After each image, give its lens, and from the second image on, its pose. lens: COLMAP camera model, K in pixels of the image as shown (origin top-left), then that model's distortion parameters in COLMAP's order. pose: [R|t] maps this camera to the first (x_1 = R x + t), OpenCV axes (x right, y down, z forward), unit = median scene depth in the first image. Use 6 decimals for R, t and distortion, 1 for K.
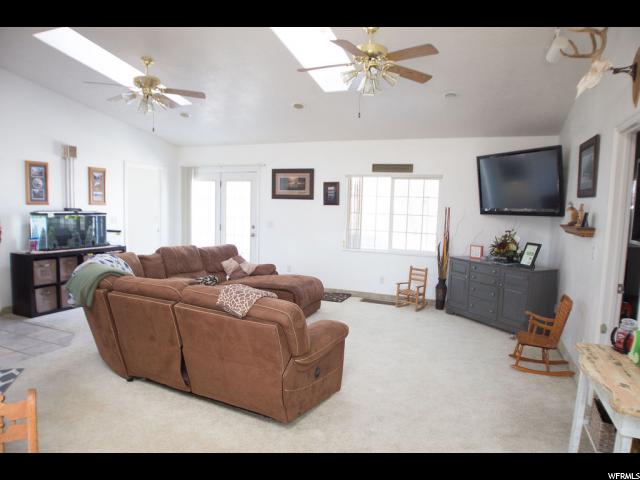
lens RADIAL K [[419.9, 0, 320.9], [0, 419.9, 243.9], [0, 0, 1]] dist [-0.049072, 0.003876]
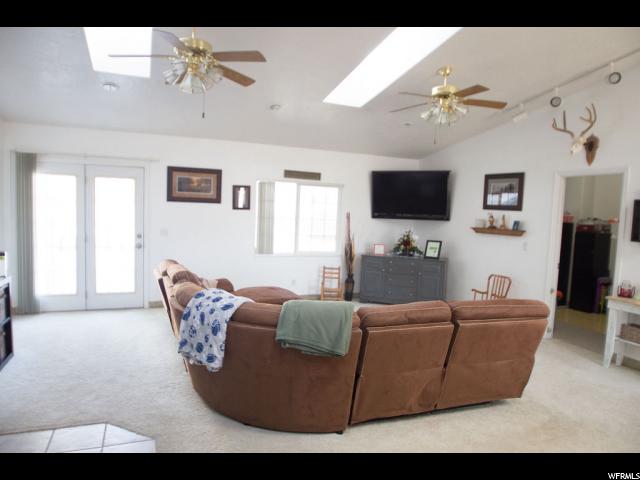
lens RADIAL K [[419.9, 0, 320.6], [0, 419.9, 244.4], [0, 0, 1]] dist [-0.049072, 0.003876]
pose [[0.707411, -0.059833, 0.704265, -0.644699], [0.046275, 0.998193, 0.038323, -0.052930], [-0.705286, 0.005480, 0.708902, 0.256552]]
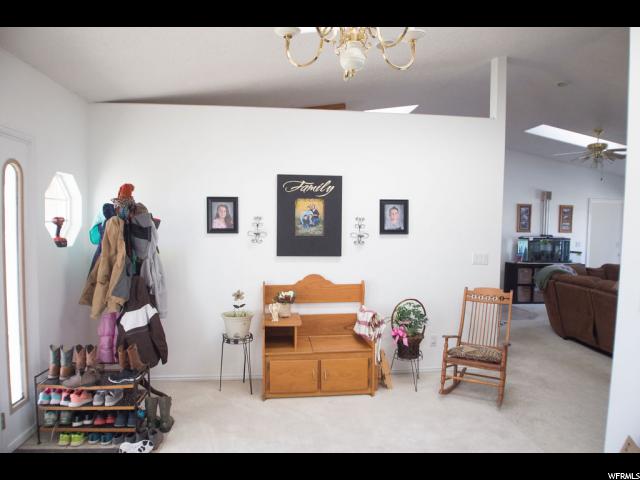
lens RADIAL K [[419.9, 0, 317.3], [0, 419.9, 246.3], [0, 0, 1]] dist [-0.049072, 0.003876]
pose [[0.478447, 0.025259, -0.877753, 0.259842], [-0.083004, 0.996411, -0.016571, 0.039978], [0.874185, 0.080786, 0.478827, -0.352689]]
